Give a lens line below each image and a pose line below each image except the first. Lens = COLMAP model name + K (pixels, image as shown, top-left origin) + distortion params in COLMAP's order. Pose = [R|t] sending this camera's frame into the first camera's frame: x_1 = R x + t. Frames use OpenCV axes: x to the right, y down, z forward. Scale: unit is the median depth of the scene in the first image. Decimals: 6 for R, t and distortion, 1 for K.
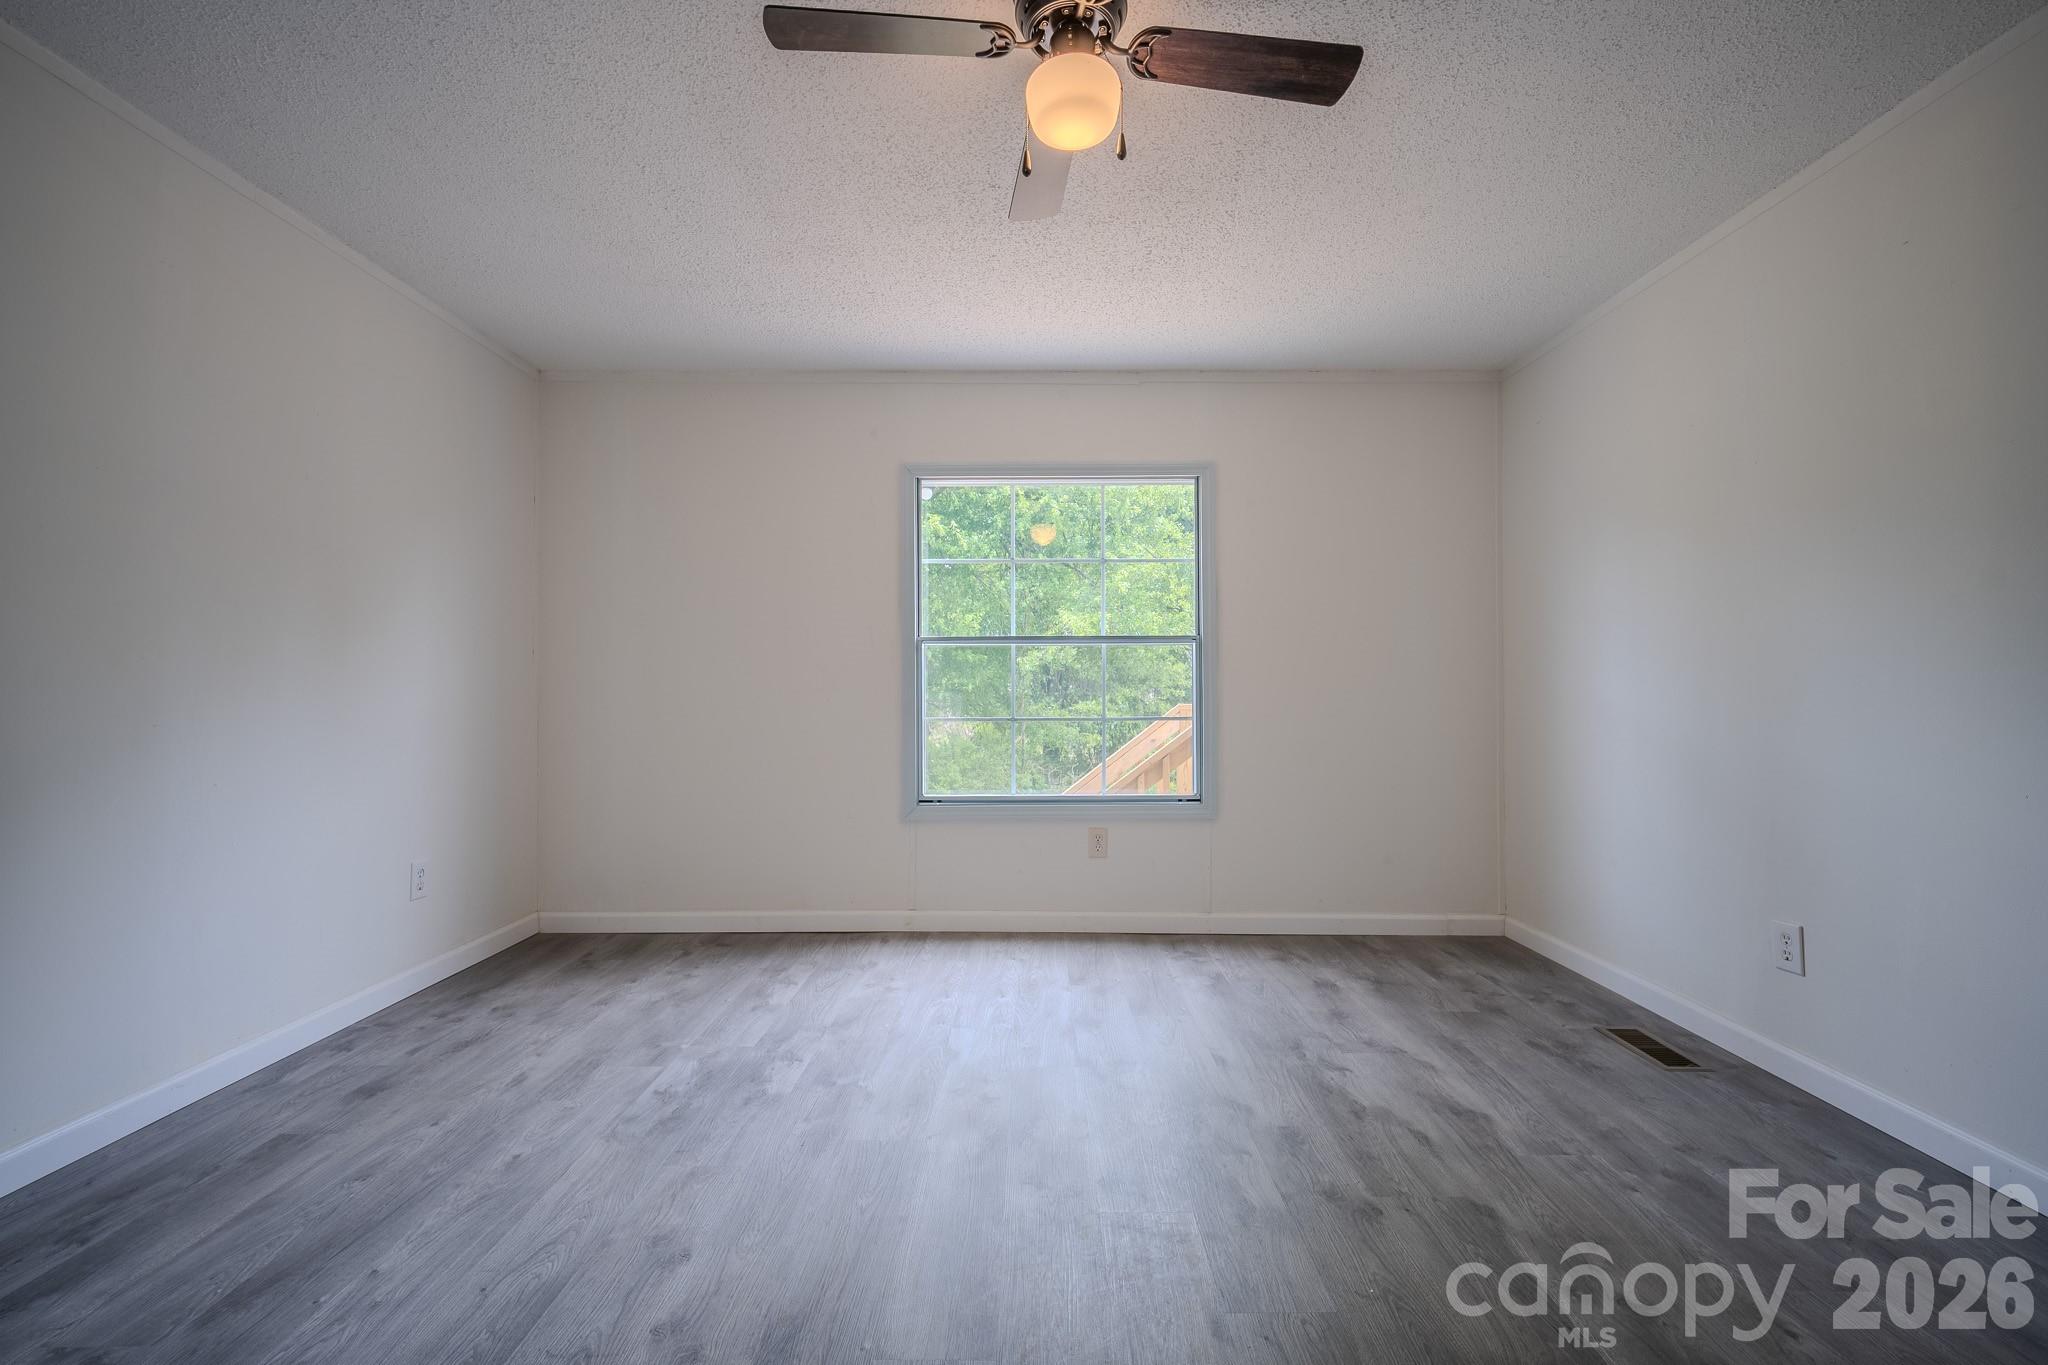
lens RADIAL K [[848.9, 0, 1029.9], [0, 848.9, 672.7], [0, 0, 1]] dist [-0.006320, -0.000861]
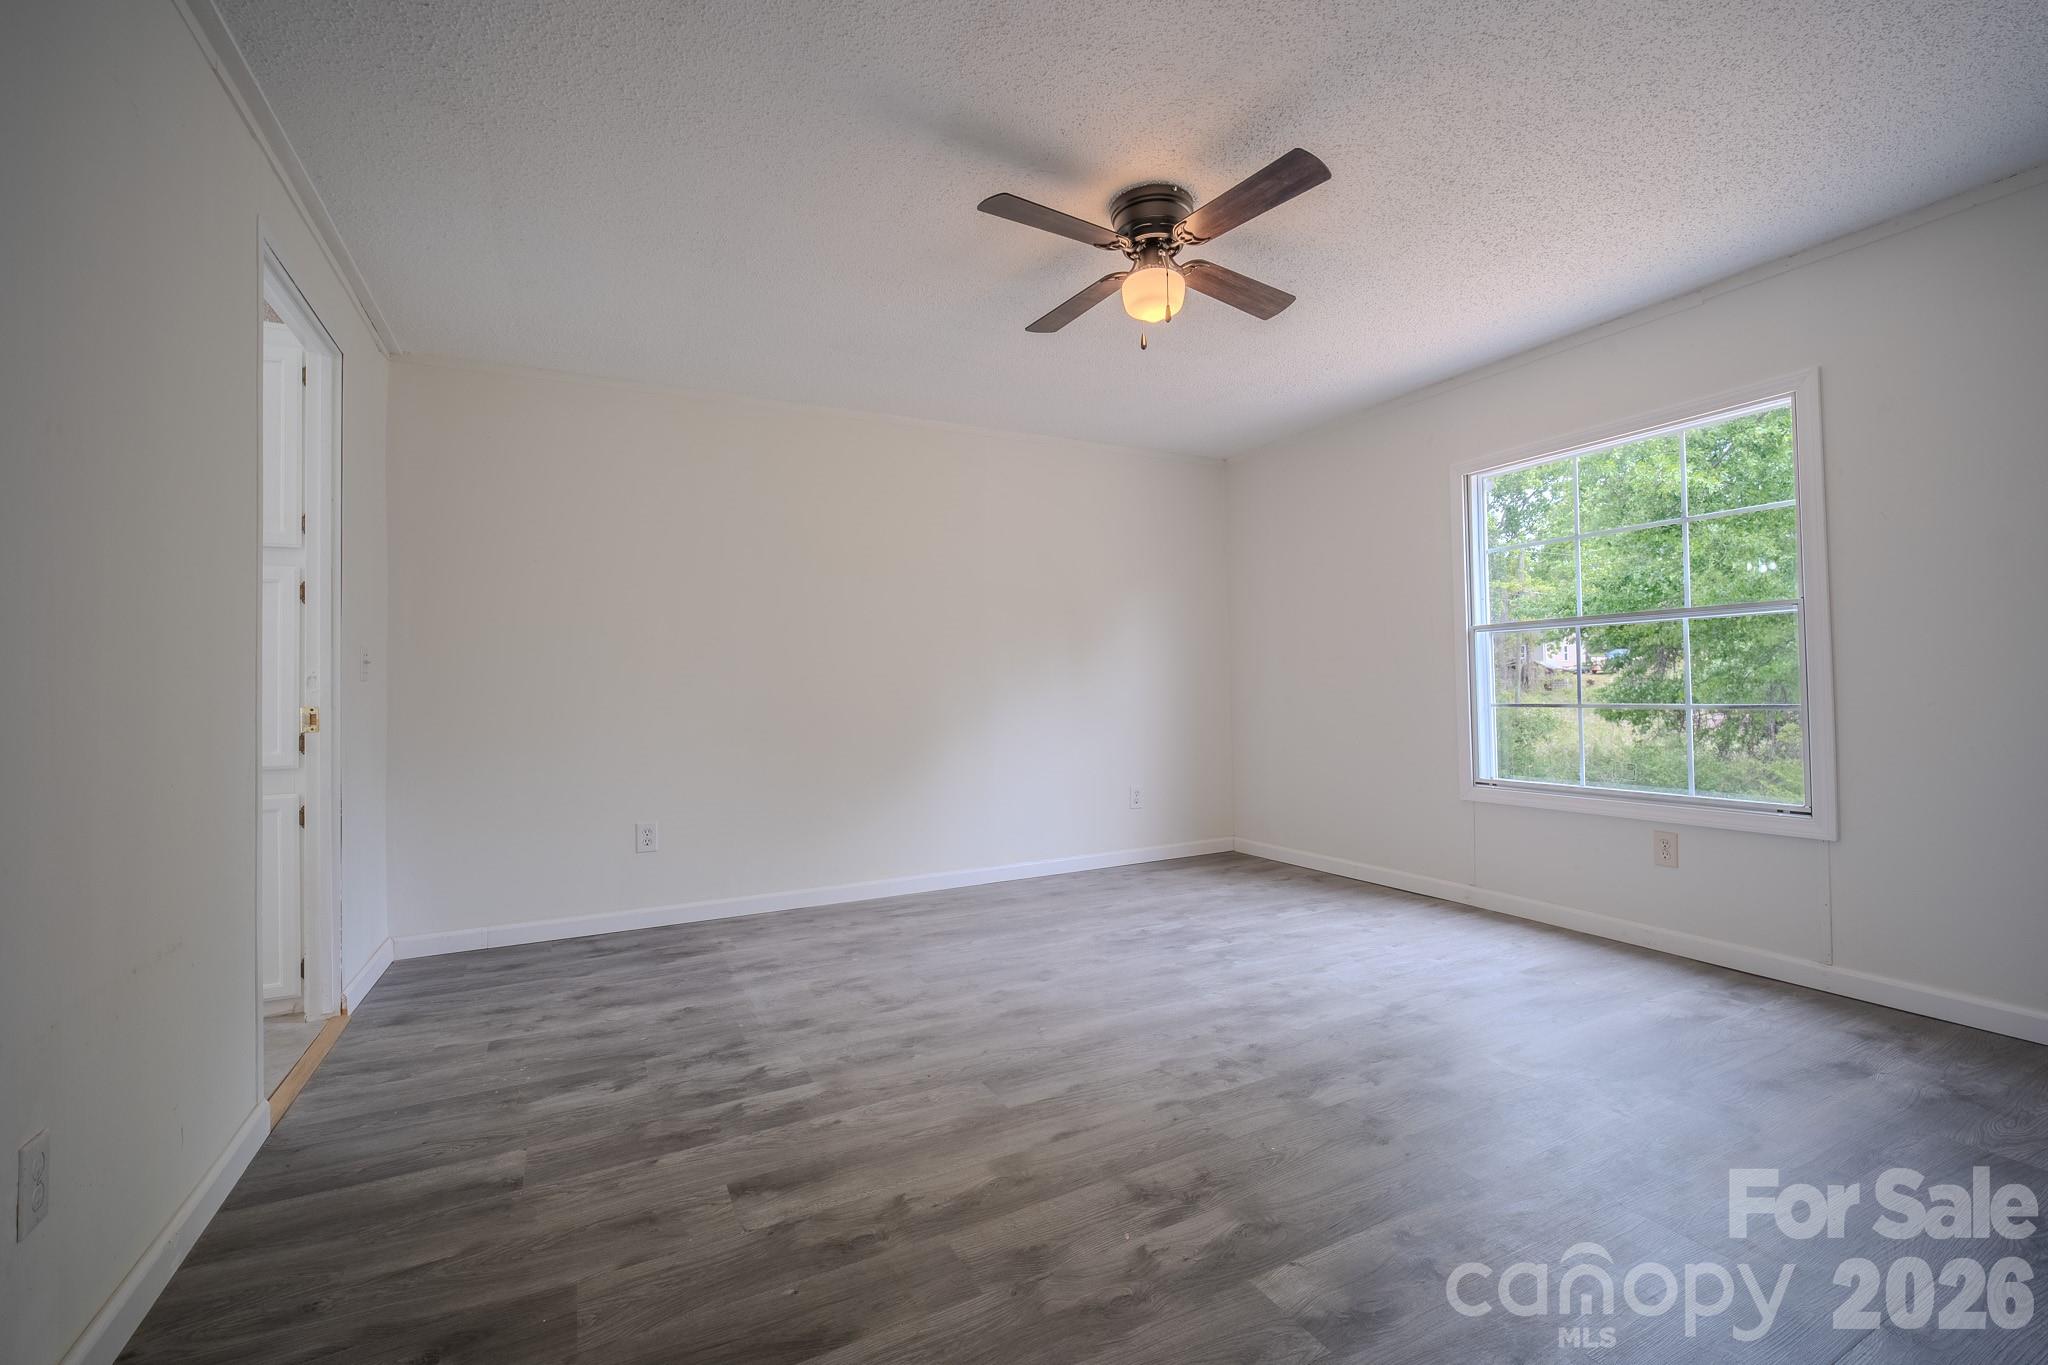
lens RADIAL K [[848.9, 0, 1050.7], [0, 848.9, 669.8], [0, 0, 1]] dist [-0.006320, -0.000861]
pose [[0.489967, -0.023686, -0.871419, 0.661861], [0.037476, 0.999279, -0.006090, -0.001743], [0.870935, -0.029673, 0.490501, 0.042322]]
